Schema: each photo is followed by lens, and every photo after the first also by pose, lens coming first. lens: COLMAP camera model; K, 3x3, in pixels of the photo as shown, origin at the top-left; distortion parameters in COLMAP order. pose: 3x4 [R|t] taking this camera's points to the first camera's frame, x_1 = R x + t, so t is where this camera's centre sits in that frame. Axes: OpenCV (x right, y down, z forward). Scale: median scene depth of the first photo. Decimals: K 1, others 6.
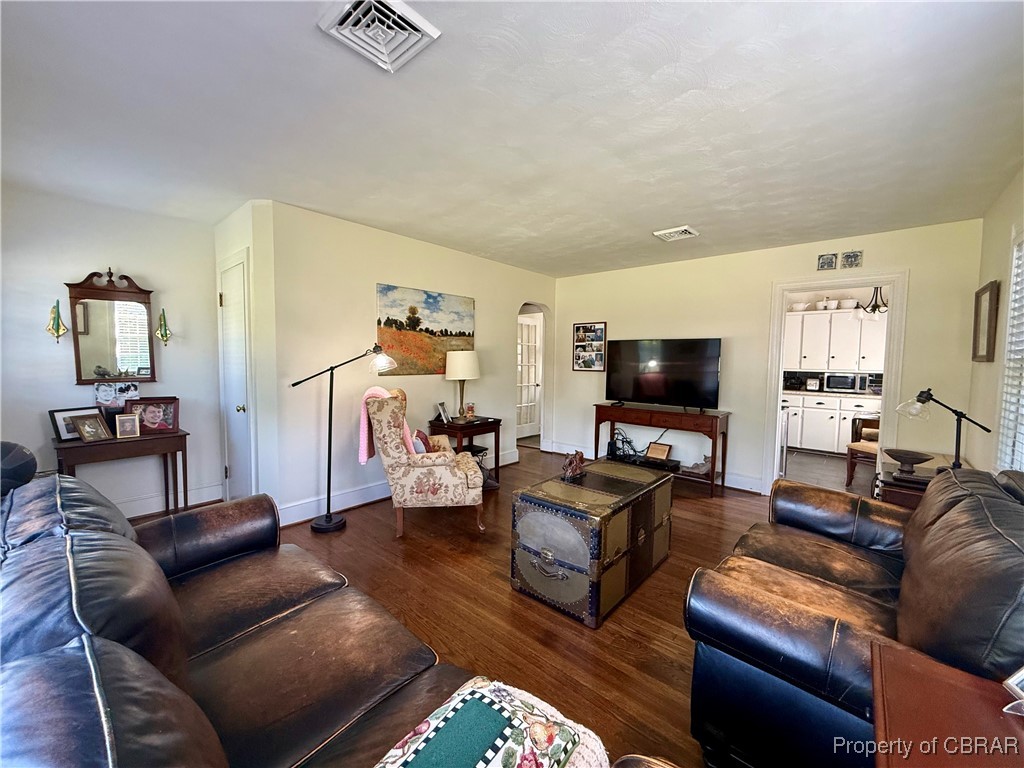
lens RADIAL K [[408.7, 0, 514.1], [0, 408.7, 384.7], [0, 0, 1]] dist [0.001933, -0.000050]
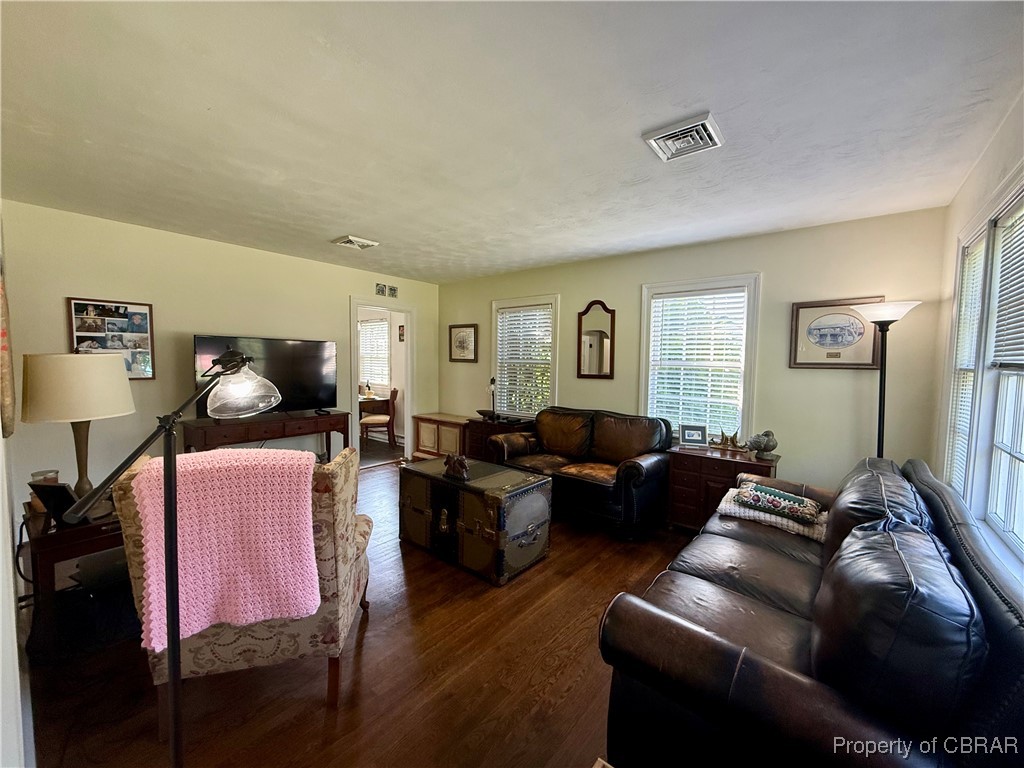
lens RADIAL K [[408.7, 0, 512.9], [0, 408.7, 386.0], [0, 0, 1]] dist [0.001933, -0.000050]
pose [[-0.031753, -0.079763, 0.996308, -0.462583], [0.045188, 0.995677, 0.081152, -0.049252], [-0.998474, 0.047598, -0.028011, 0.438327]]
